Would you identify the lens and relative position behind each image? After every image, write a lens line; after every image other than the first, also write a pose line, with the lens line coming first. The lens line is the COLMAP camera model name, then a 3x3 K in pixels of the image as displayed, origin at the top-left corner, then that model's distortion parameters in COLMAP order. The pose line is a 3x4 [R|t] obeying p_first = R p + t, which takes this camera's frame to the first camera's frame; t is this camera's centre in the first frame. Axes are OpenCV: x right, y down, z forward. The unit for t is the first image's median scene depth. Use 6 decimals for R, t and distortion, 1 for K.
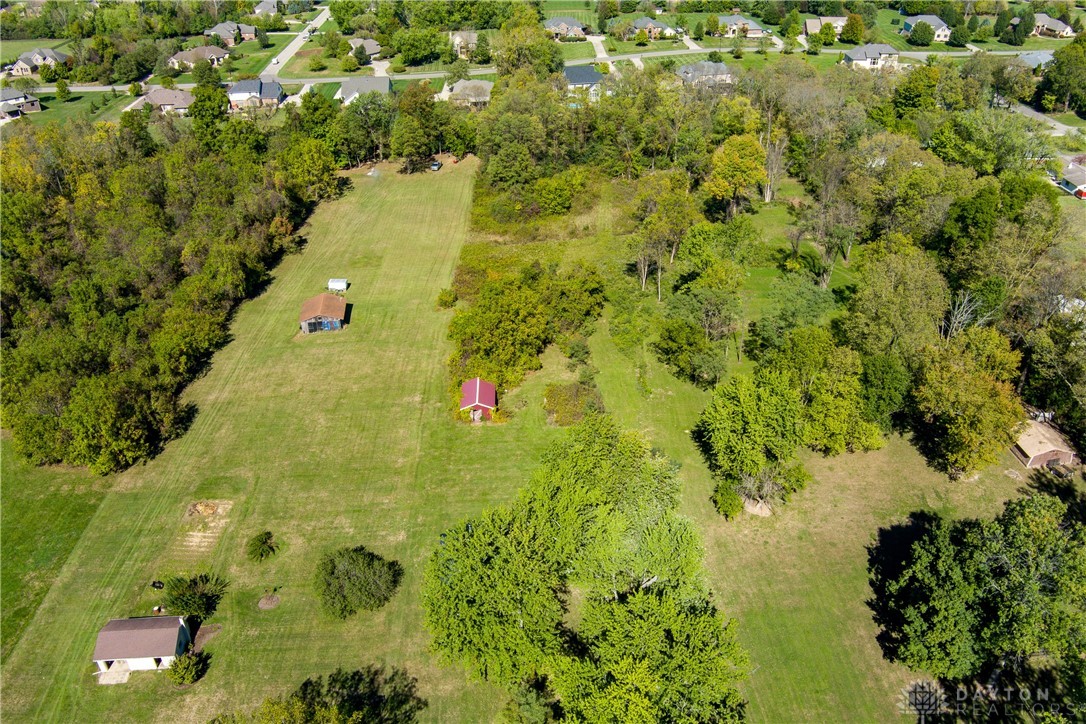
lens RADIAL K [[872.2, 0, 544.2], [0, 872.2, 373.5], [0, 0, 1]] dist [-0.078814, 0.032003]
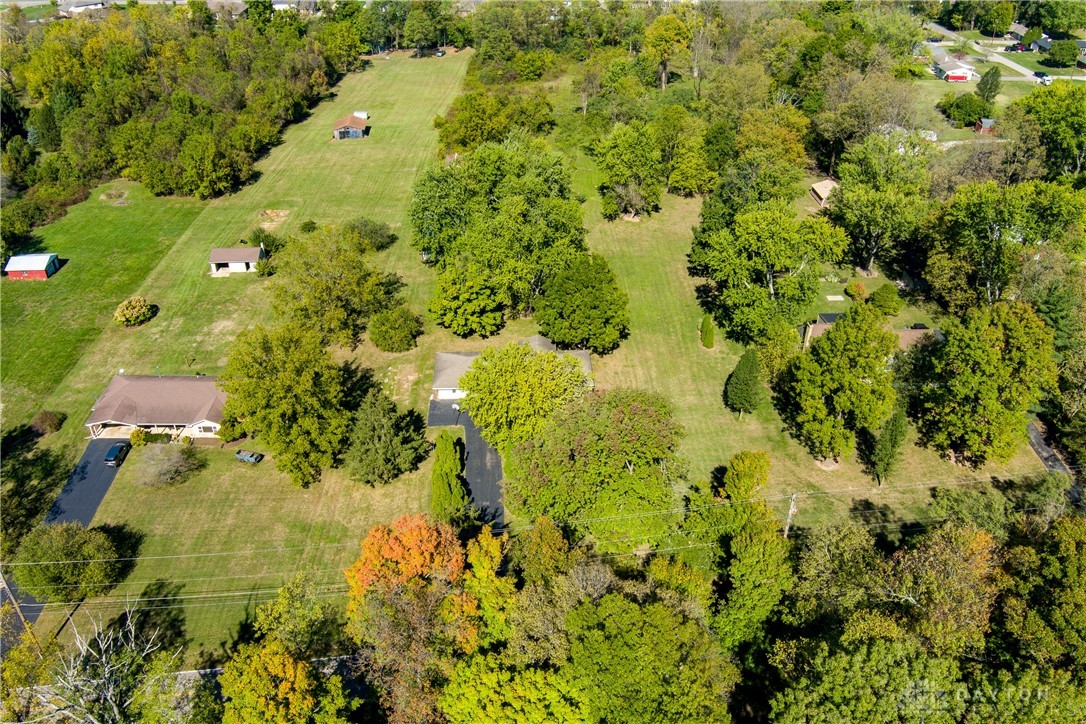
lens RADIAL K [[872.2, 0, 544.2], [0, 872.2, 373.5], [0, 0, 1]] dist [-0.078814, 0.032003]
pose [[0.999468, 0.027631, -0.017338, 0.066302], [-0.027146, 0.999251, 0.027592, 0.205268], [0.018087, -0.027106, 0.999469, -0.282586]]
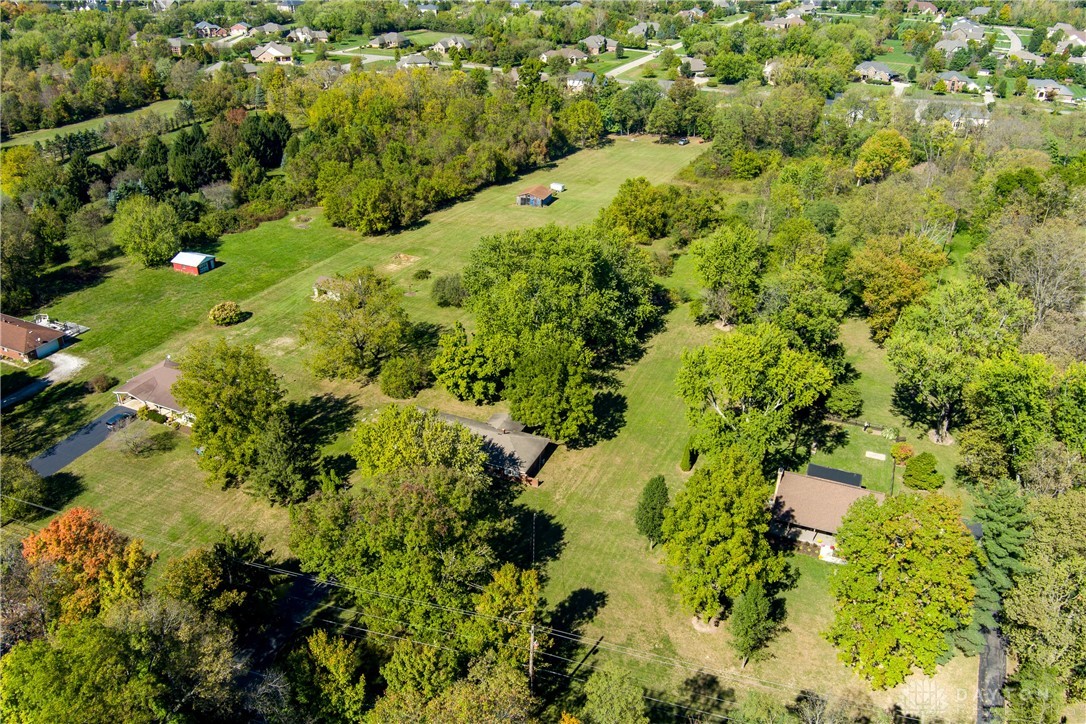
lens RADIAL K [[872.2, 0, 544.2], [0, 872.2, 373.5], [0, 0, 1]] dist [-0.078814, 0.032003]
pose [[0.890813, 0.239290, -0.386254, 0.293050], [-0.263256, 0.964679, -0.009513, 0.169530], [0.370335, 0.110158, 0.922344, -0.226836]]
